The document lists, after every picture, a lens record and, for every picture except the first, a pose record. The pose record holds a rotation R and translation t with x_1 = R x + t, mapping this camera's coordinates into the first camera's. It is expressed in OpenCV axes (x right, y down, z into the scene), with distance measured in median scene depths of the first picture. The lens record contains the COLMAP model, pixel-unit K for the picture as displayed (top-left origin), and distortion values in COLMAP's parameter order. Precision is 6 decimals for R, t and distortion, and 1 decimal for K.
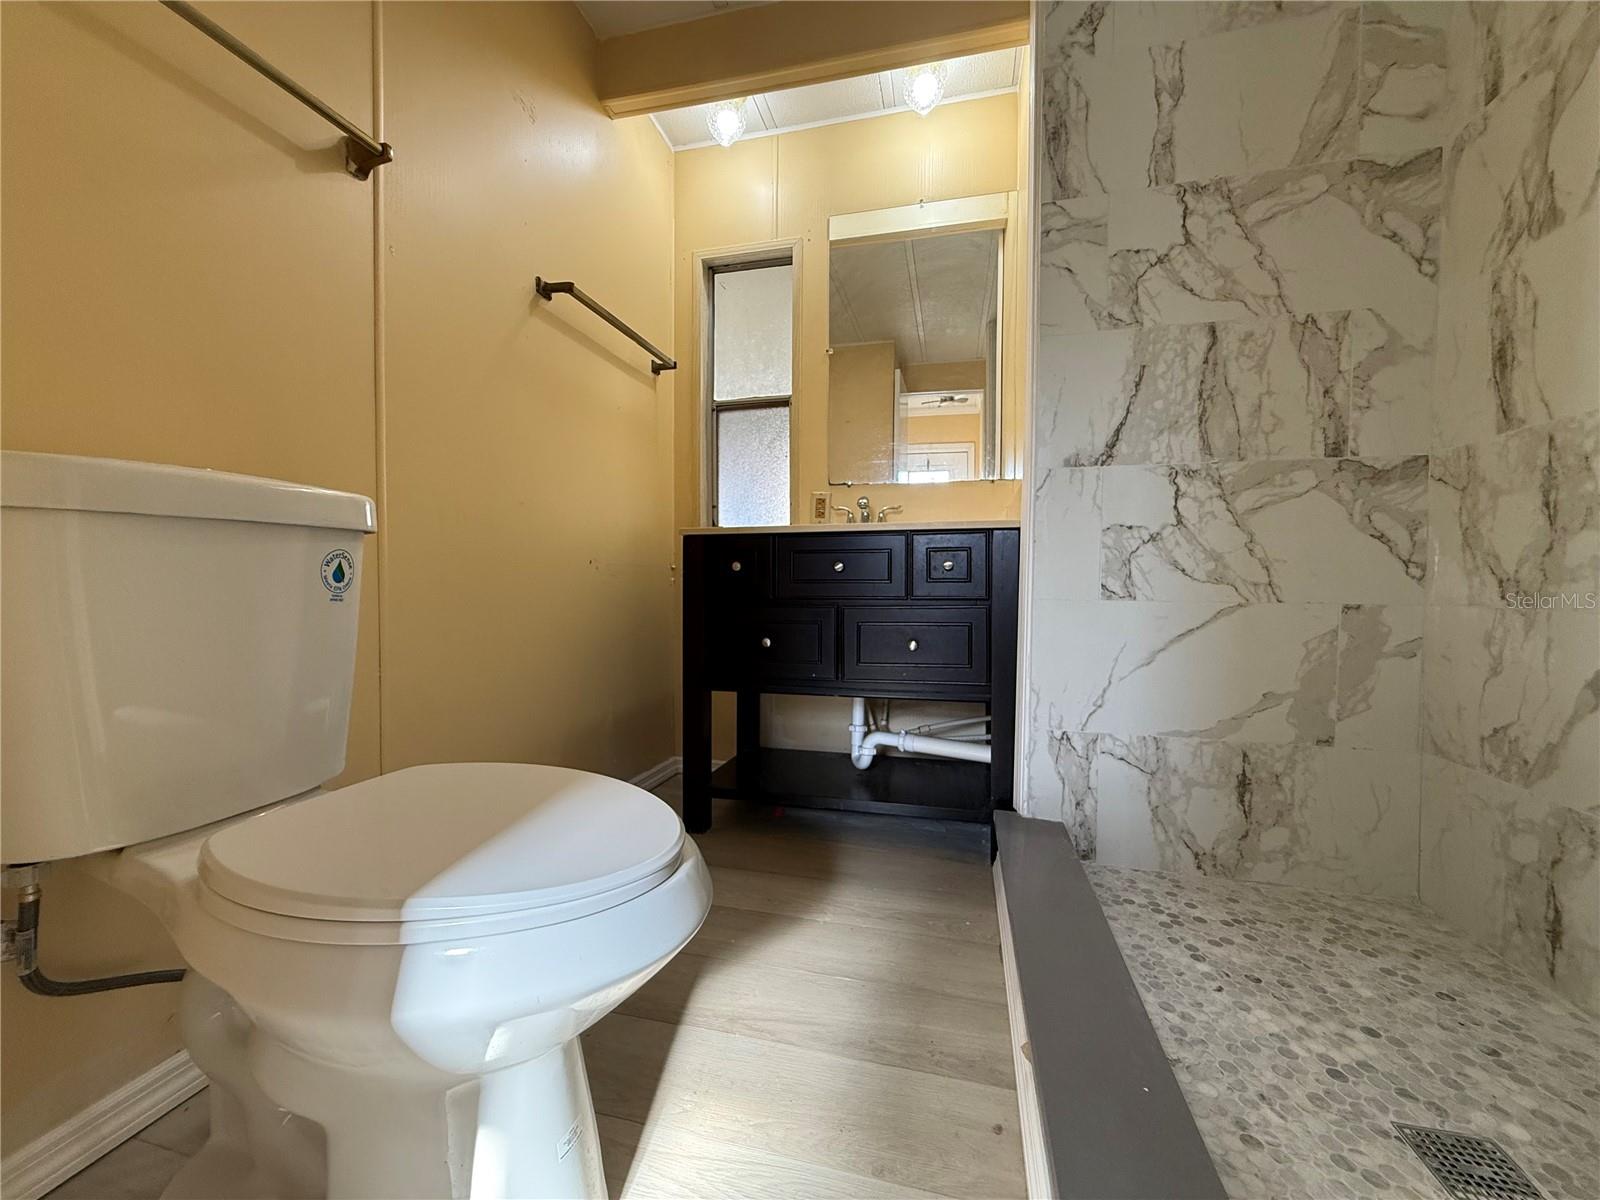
lens RADIAL K [[637.4, 0, 795.6], [0, 637.4, 597.0], [0, 0, 1]] dist [-0.002022, 0.000771]
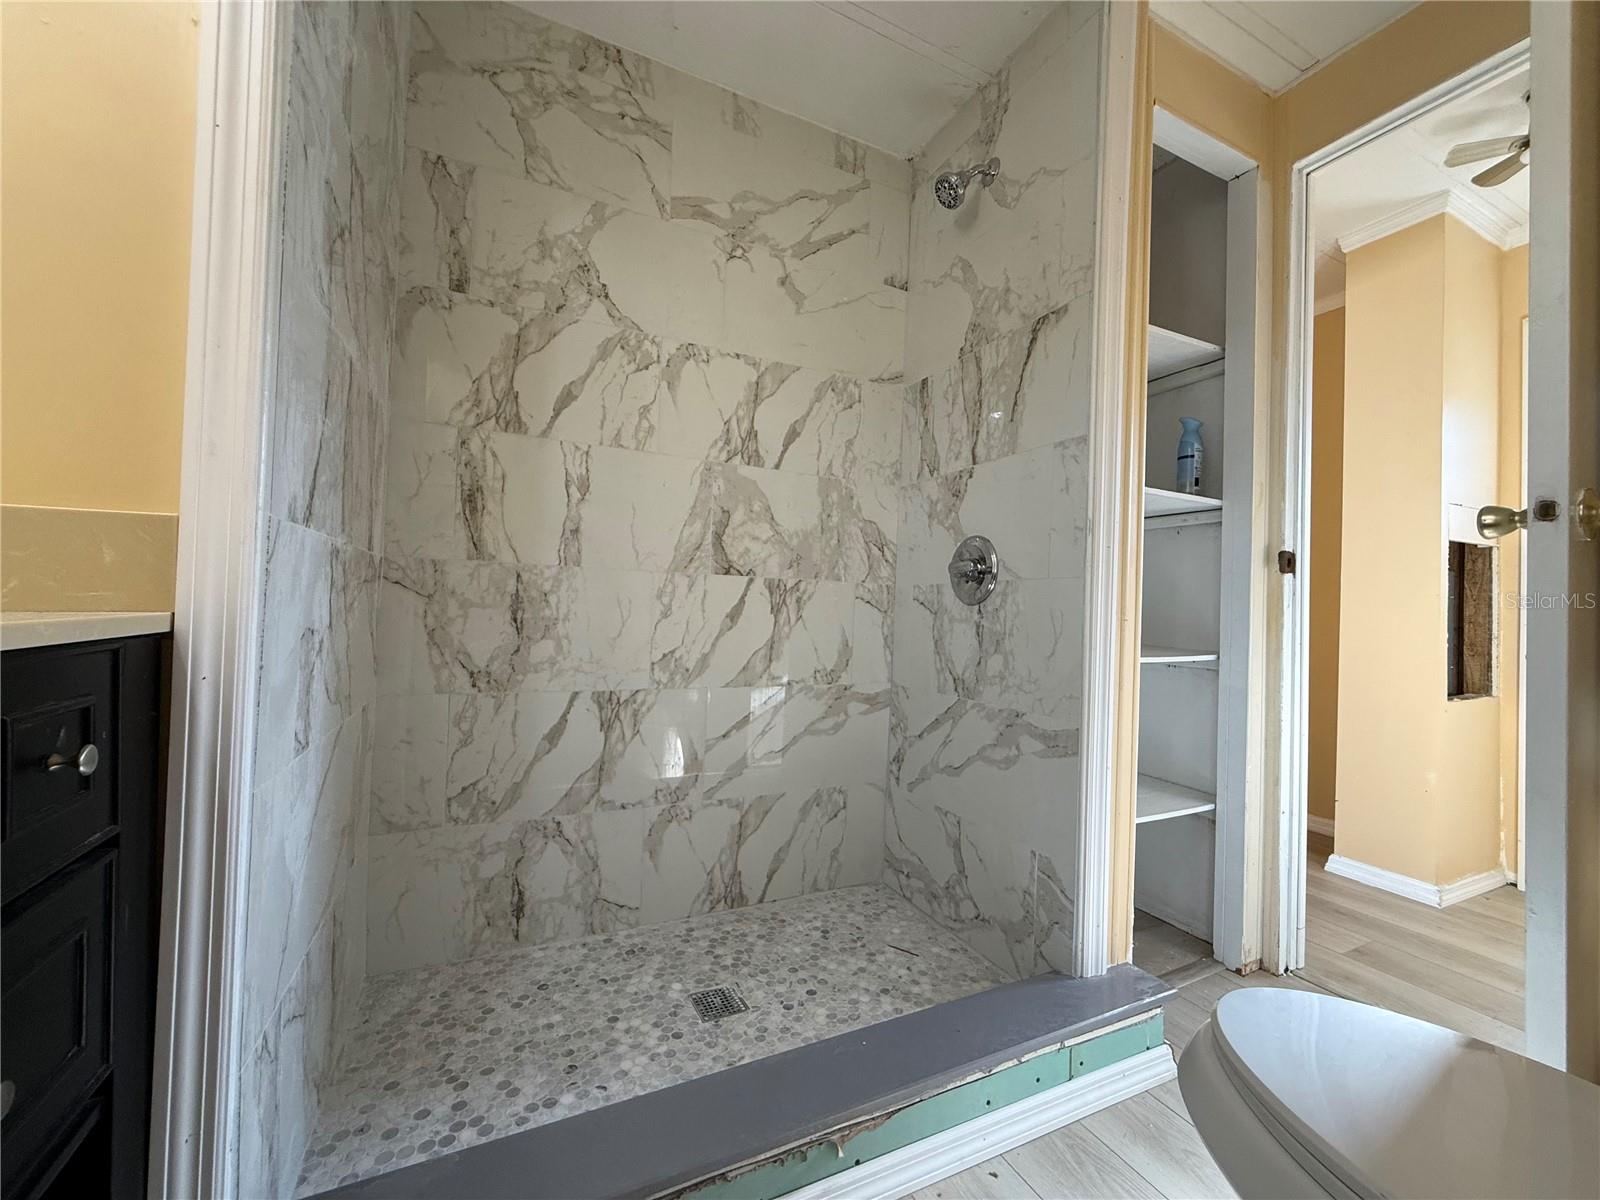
lens RADIAL K [[637.4, 0, 795.6], [0, 637.4, 597.0], [0, 0, 1]] dist [-0.002022, 0.000771]
pose [[-0.646756, -0.012537, 0.762594, -0.339343], [-0.014842, 0.999882, 0.003851, -0.209043], [-0.762553, -0.008828, -0.646866, 1.429391]]
